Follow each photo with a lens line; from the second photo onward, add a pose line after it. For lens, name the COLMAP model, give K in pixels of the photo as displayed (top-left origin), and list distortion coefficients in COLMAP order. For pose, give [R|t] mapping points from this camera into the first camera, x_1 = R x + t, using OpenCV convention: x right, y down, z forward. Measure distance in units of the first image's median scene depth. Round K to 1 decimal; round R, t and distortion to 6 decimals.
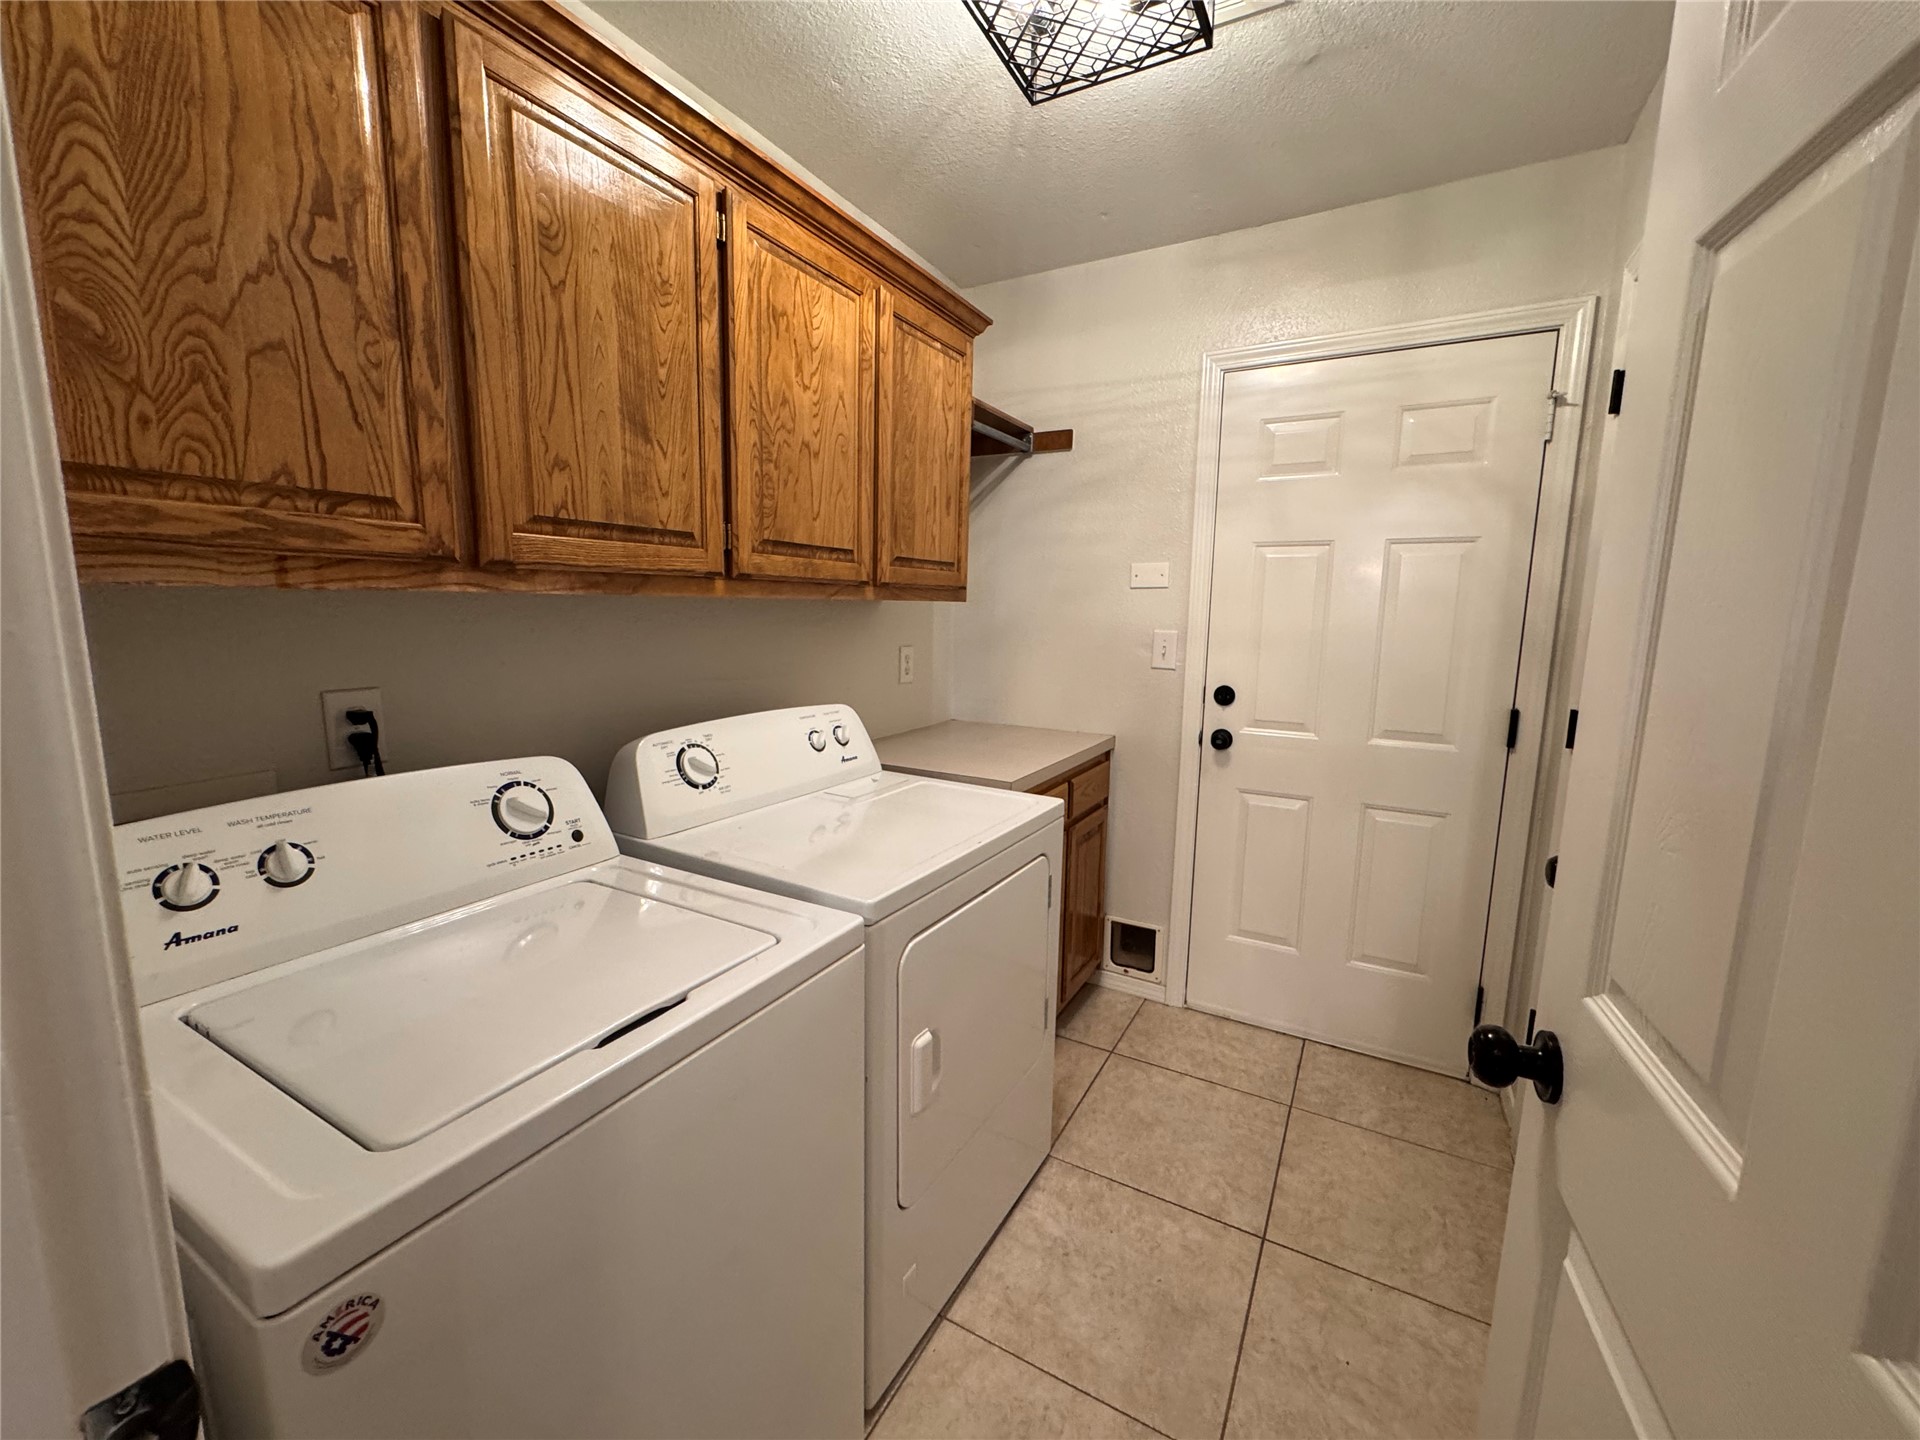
lens RADIAL K [[772.3, 0, 960.0], [0, 772.3, 720.0], [0, 0, 1]] dist [-0.001709, 0.000125]
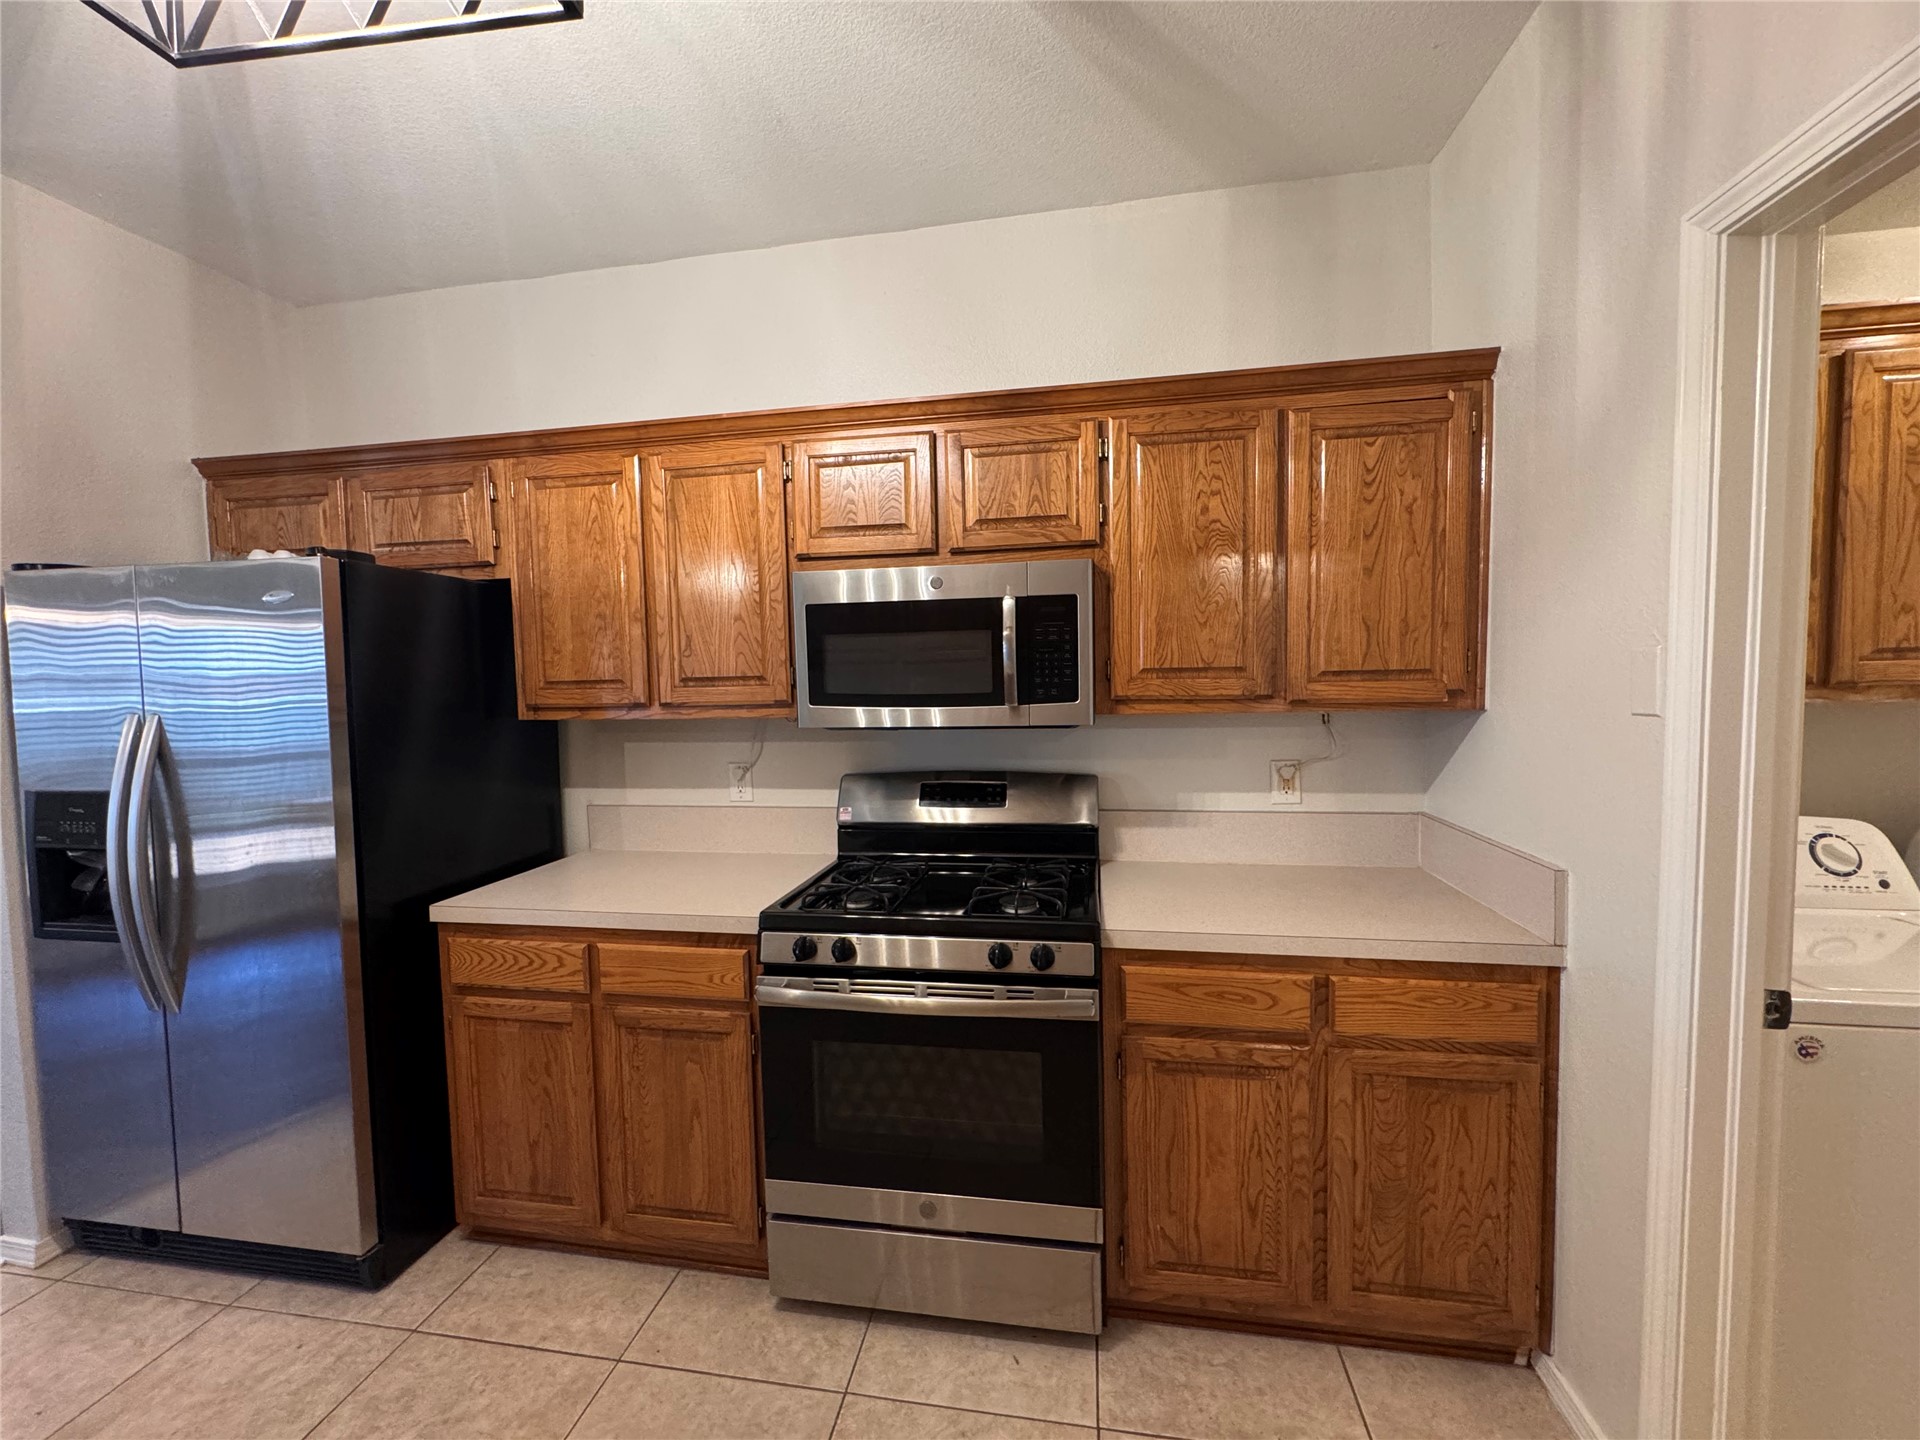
lens RADIAL K [[750.4, 0, 961.2], [0, 750.4, 728.6], [0, 0, 1]] dist [-0.000579, -0.000214]
pose [[0.334537, 0.029625, -0.941917, 0.191872], [-0.115279, 0.993286, -0.009702, 0.092180], [0.935305, 0.111829, 0.335706, -1.044052]]
